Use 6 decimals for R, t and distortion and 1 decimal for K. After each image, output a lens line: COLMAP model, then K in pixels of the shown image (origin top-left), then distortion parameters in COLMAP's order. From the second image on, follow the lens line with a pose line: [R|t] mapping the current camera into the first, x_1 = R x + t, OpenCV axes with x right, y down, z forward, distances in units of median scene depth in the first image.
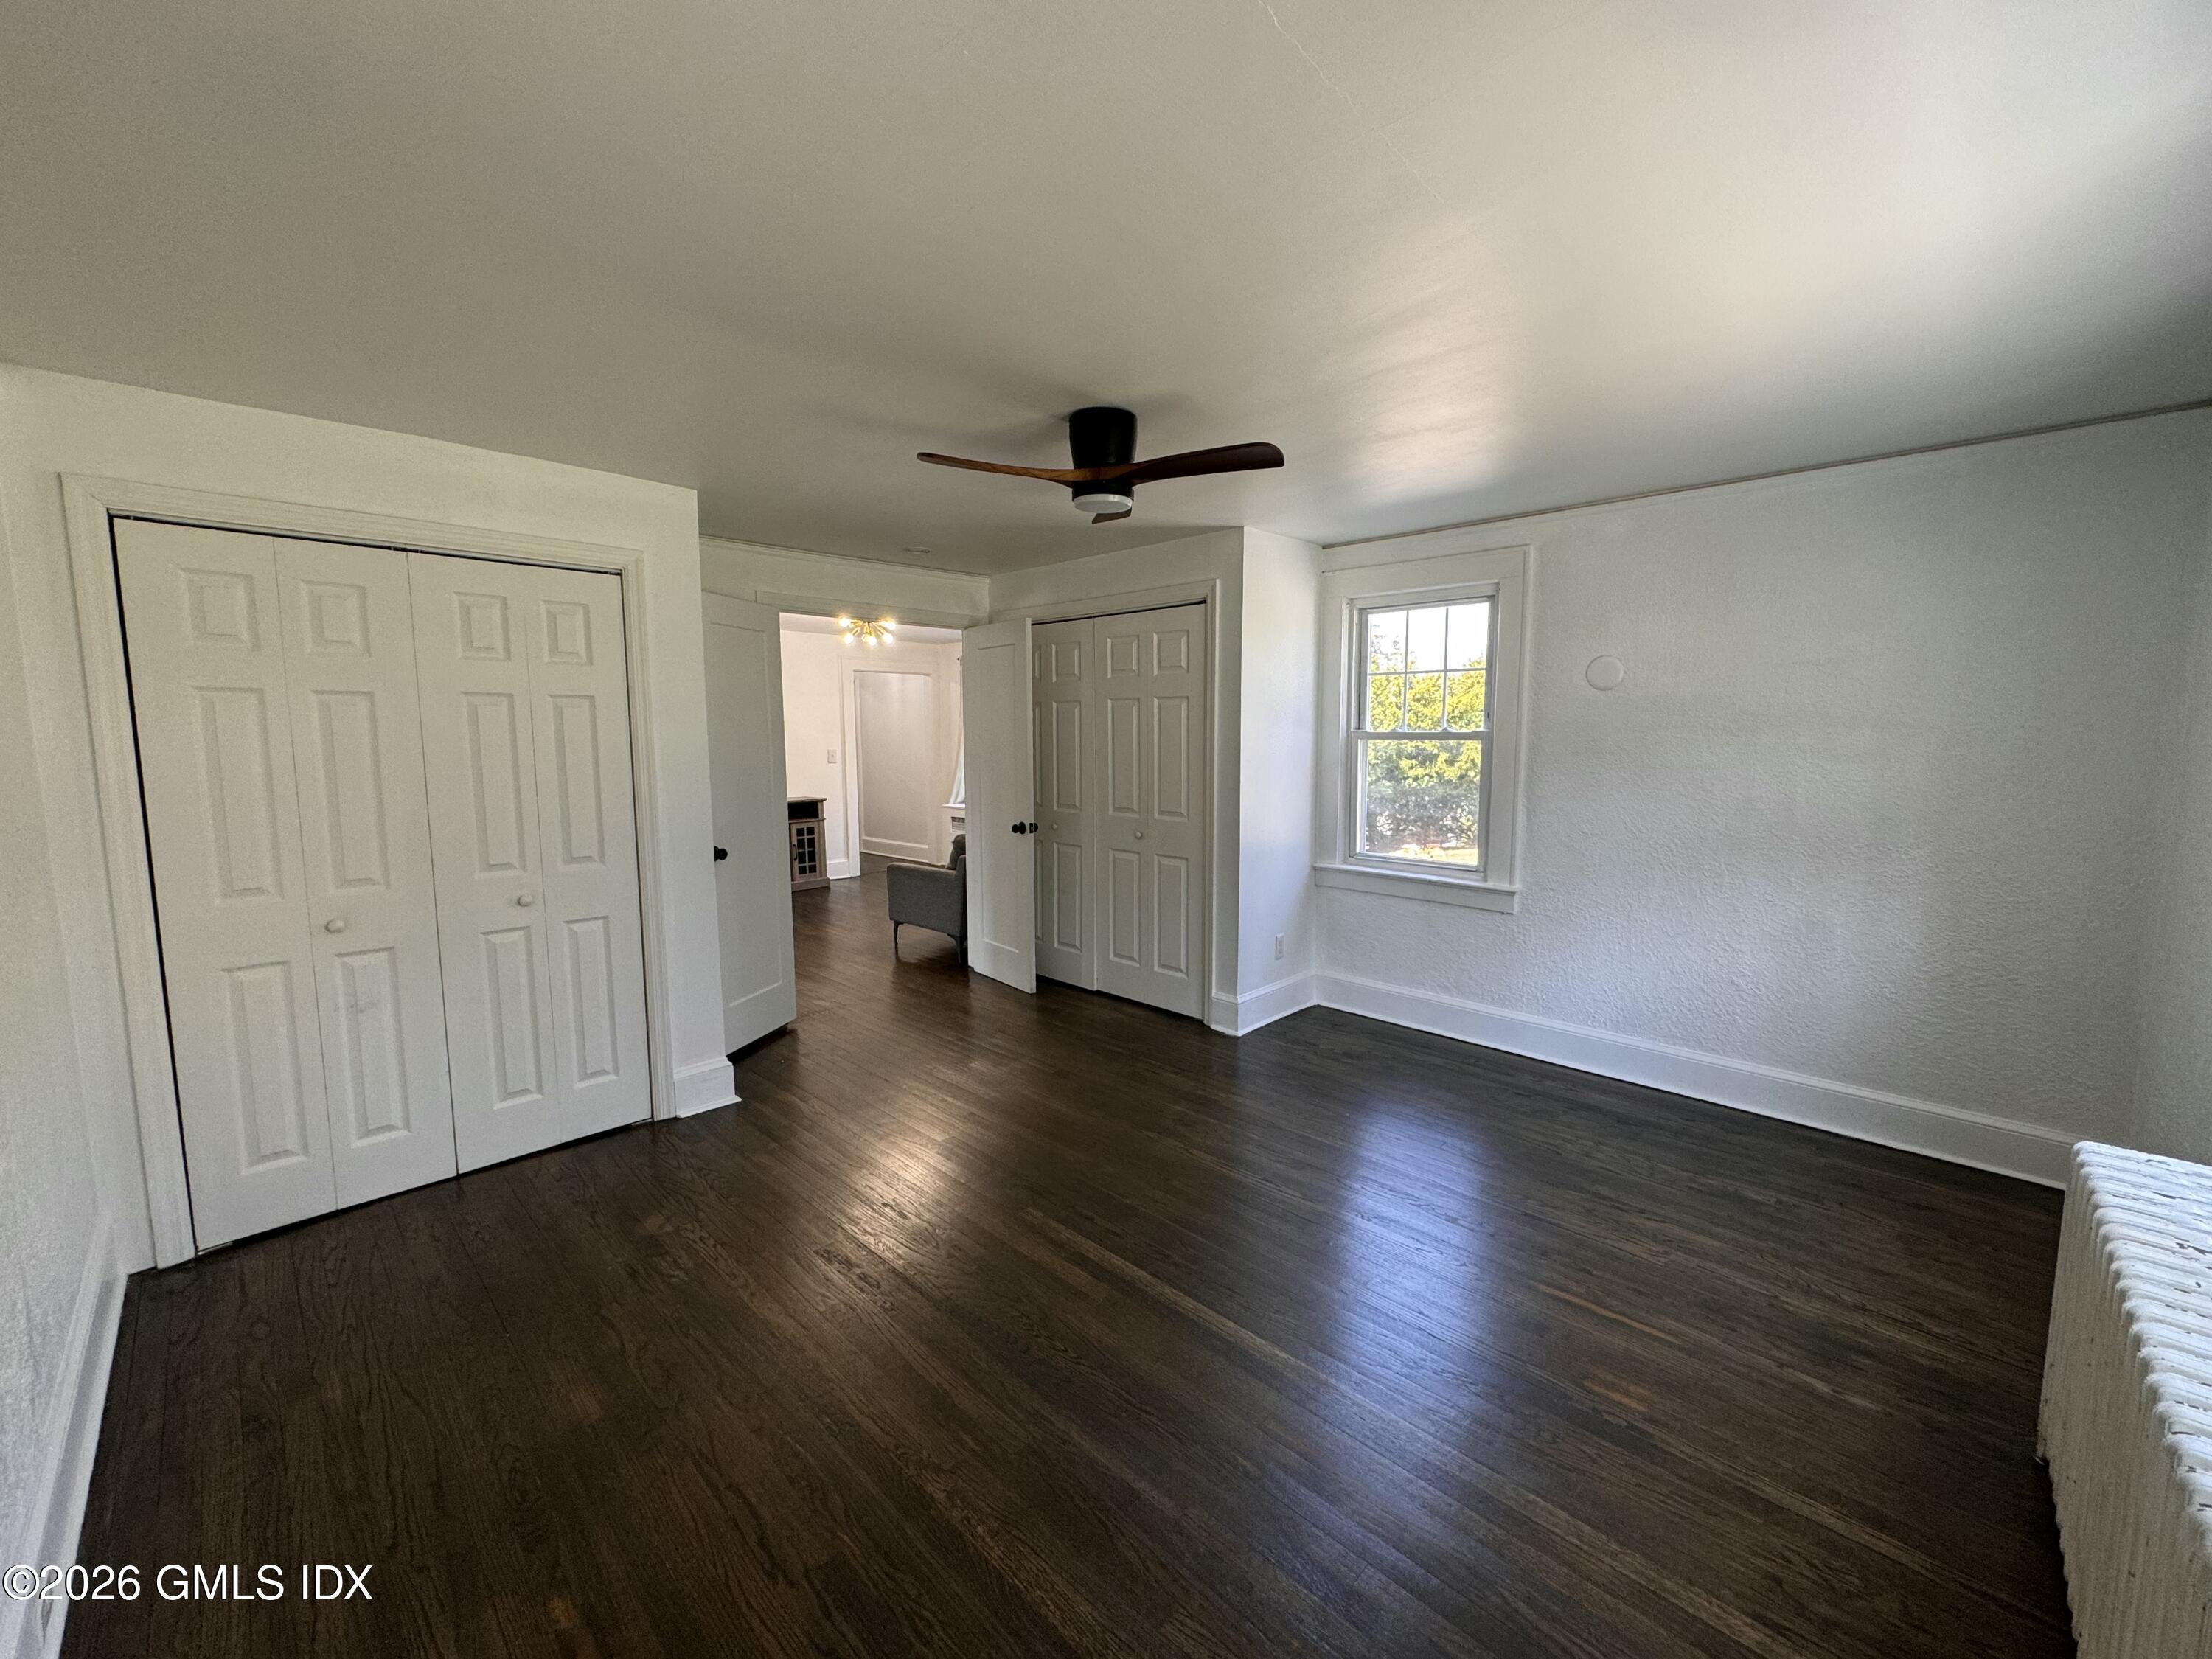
lens RADIAL K [[878.0, 0, 1104.0], [0, 878.0, 823.0], [0, 0, 1]] dist [0.003514, 0.000595]
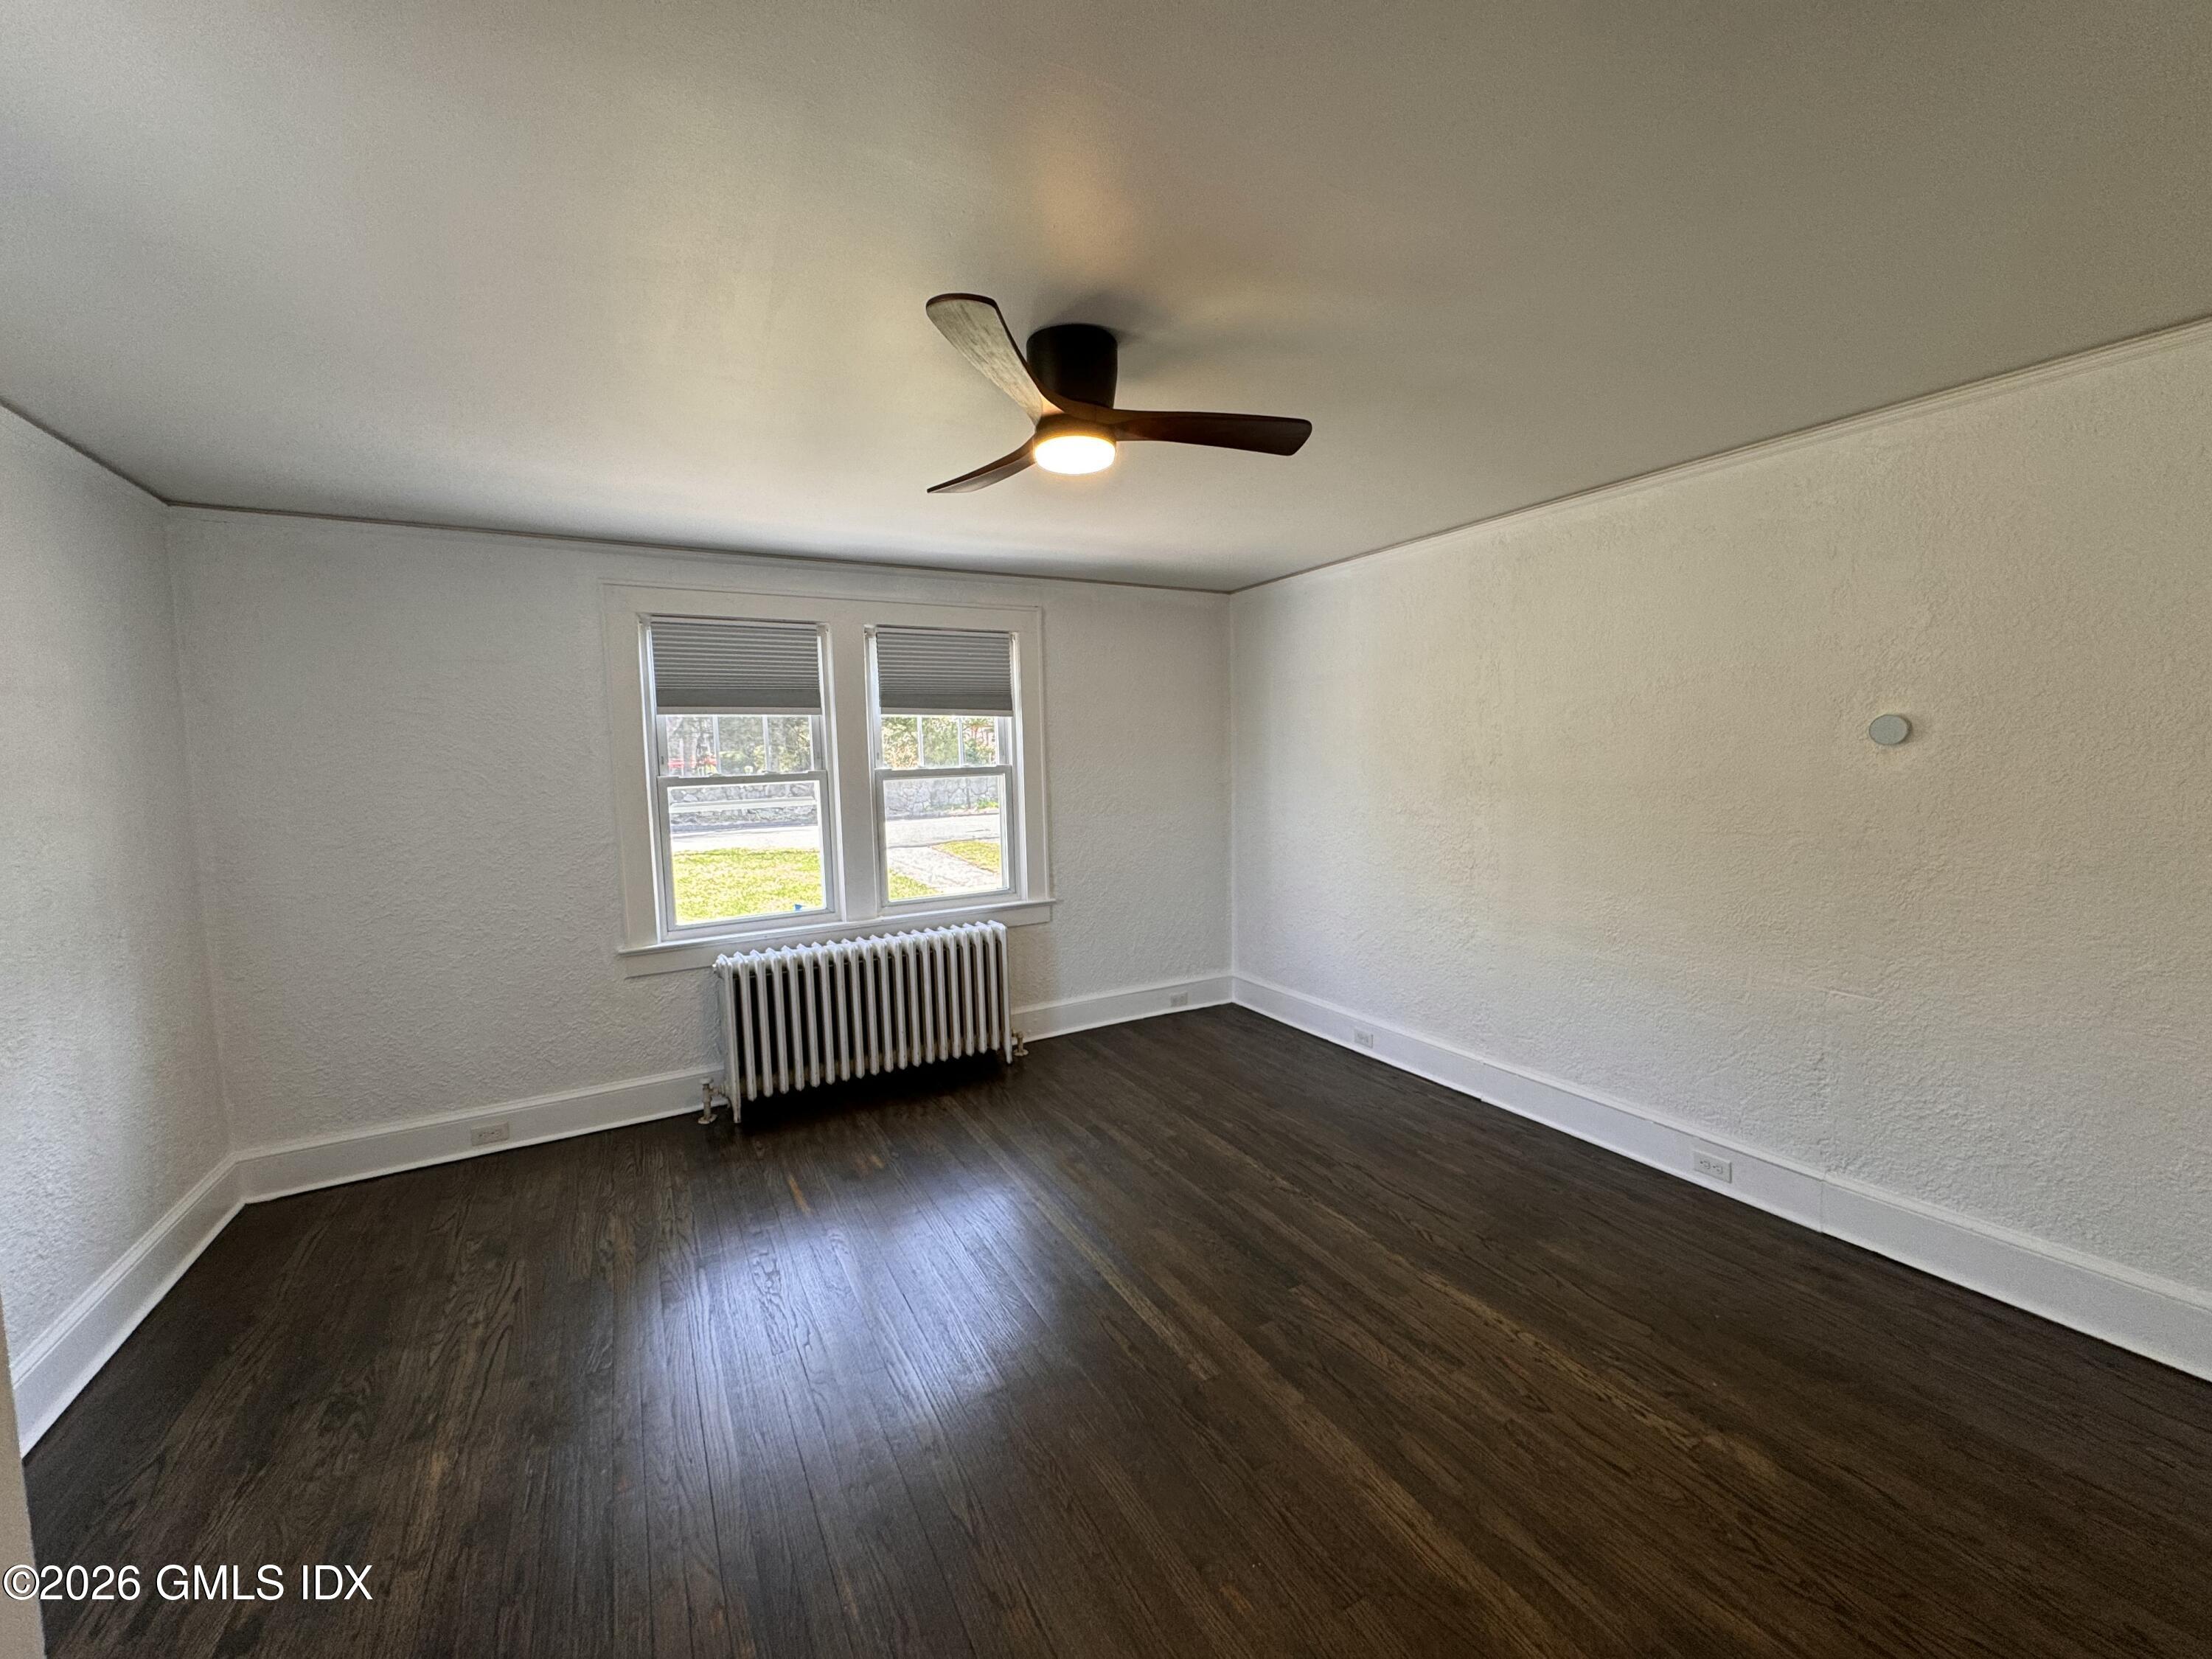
lens RADIAL K [[878.0, 0, 1106.6], [0, 878.0, 831.5], [0, 0, 1]] dist [0.003514, 0.000595]
pose [[-0.960068, 0.004641, 0.279728, -0.268241], [0.057864, 0.981537, 0.182312, -0.211730], [-0.273717, 0.191218, -0.942611, 2.019919]]
